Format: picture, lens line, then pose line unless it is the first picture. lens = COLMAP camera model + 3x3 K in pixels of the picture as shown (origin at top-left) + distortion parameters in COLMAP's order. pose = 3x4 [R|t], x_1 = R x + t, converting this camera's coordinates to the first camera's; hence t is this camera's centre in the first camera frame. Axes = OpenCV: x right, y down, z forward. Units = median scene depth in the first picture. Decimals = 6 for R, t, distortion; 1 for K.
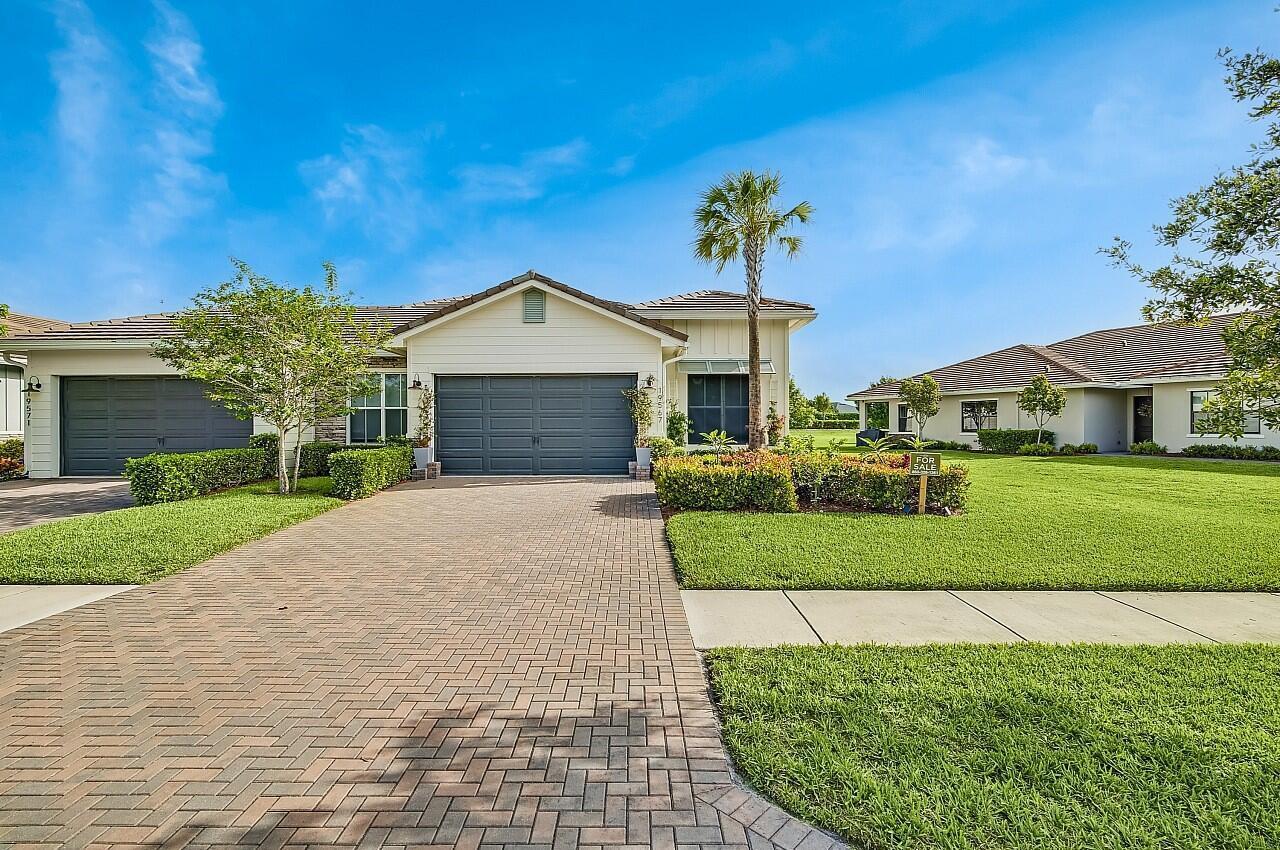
lens RADIAL K [[581.3, 0, 630.5], [0, 581.3, 426.9], [0, 0, 1]] dist [-0.008724, 0.000330]
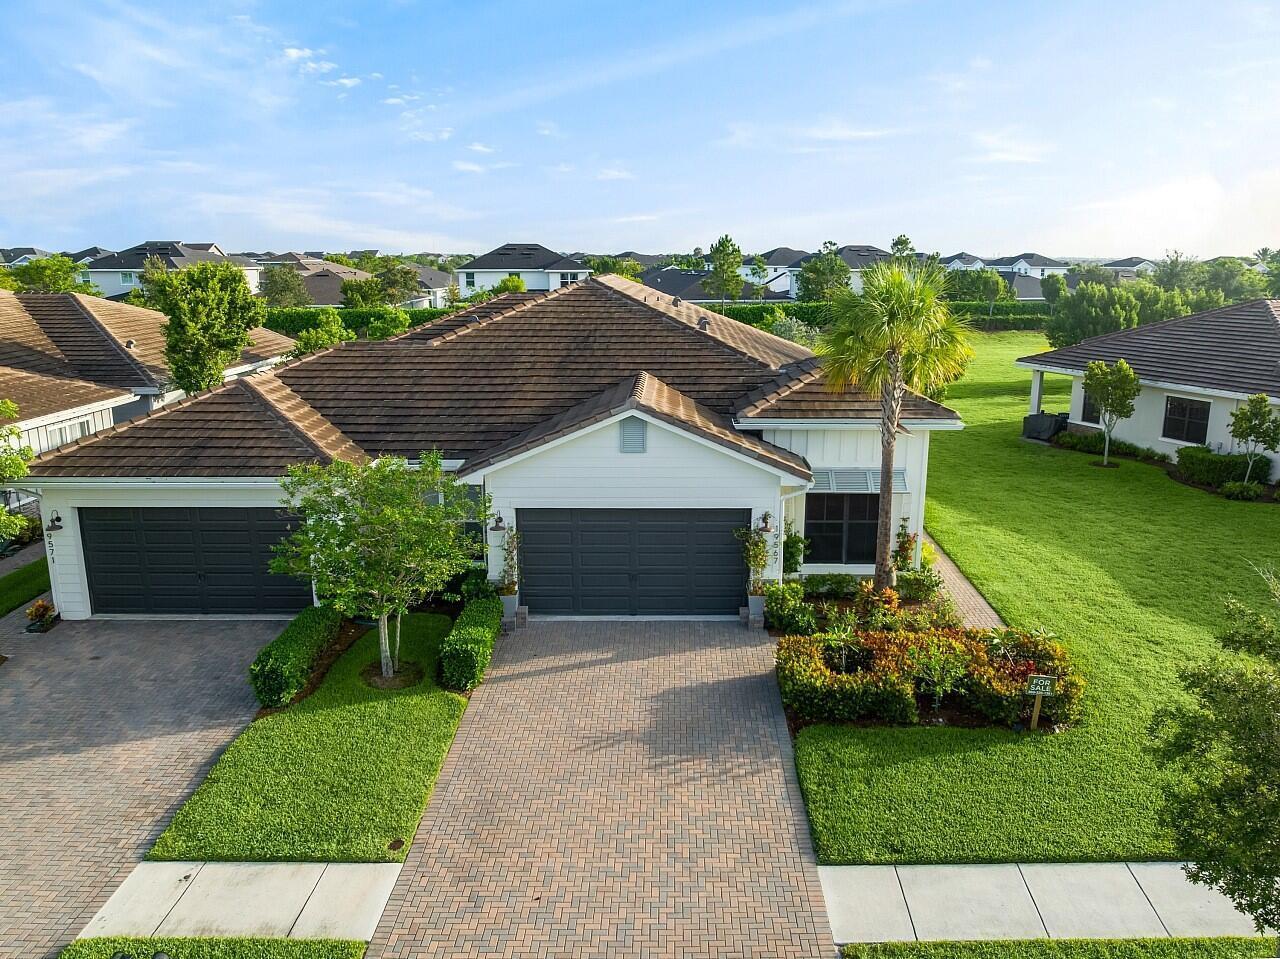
lens RADIAL K [[990.3, 0, 697.1], [0, 990.3, 480.6], [0, 0, 1]] dist [-0.035093, -0.000740]
pose [[0.999337, 0.009630, 0.035099, -0.122252], [-0.017800, 0.970479, 0.240528, -0.489999], [-0.031746, -0.240993, 0.970007, -0.422925]]
